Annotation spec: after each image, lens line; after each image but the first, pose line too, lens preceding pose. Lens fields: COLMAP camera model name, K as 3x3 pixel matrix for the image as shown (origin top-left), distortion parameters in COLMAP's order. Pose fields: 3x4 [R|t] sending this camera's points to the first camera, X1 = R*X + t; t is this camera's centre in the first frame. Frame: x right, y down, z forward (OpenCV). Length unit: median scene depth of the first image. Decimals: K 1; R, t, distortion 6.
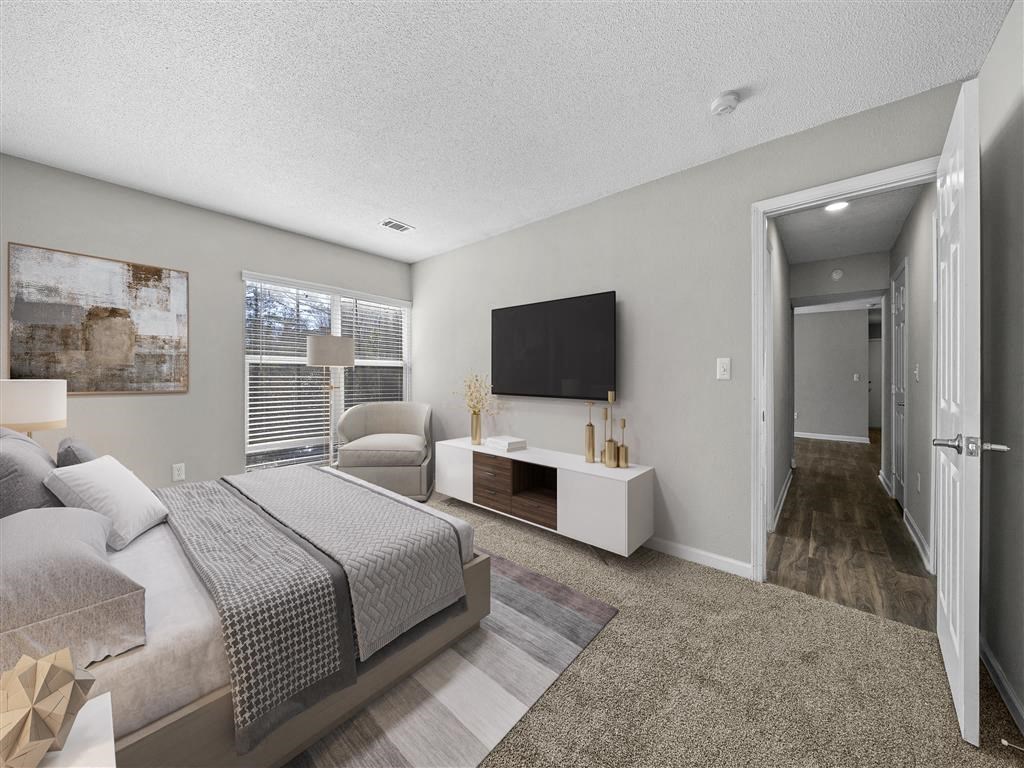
lens RADIAL K [[365.5, 0, 513.3], [0, 365.5, 382.8], [0, 0, 1]] dist [-0.005796, 0.000125]
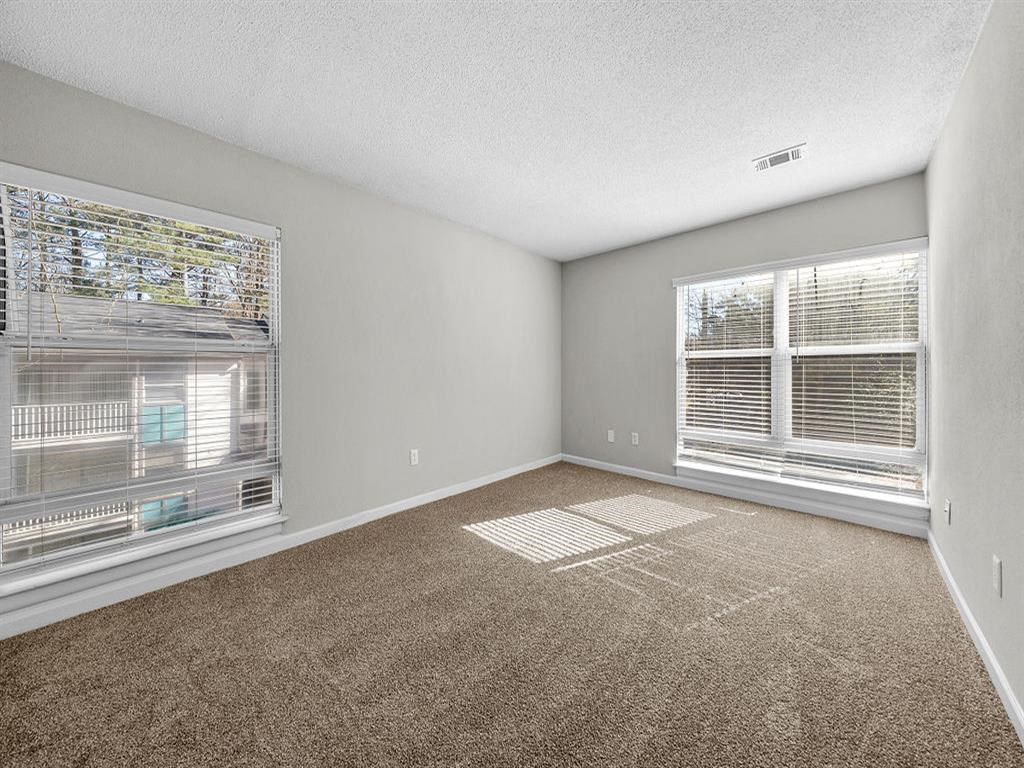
lens RADIAL K [[365.5, 0, 513.3], [0, 365.5, 382.8], [0, 0, 1]] dist [-0.005796, 0.000125]
pose [[-0.050349, 0.025984, -0.998394, 0.427225], [-0.012429, 0.999568, 0.026641, -0.002724], [0.998654, 0.013751, -0.050005, 0.516435]]
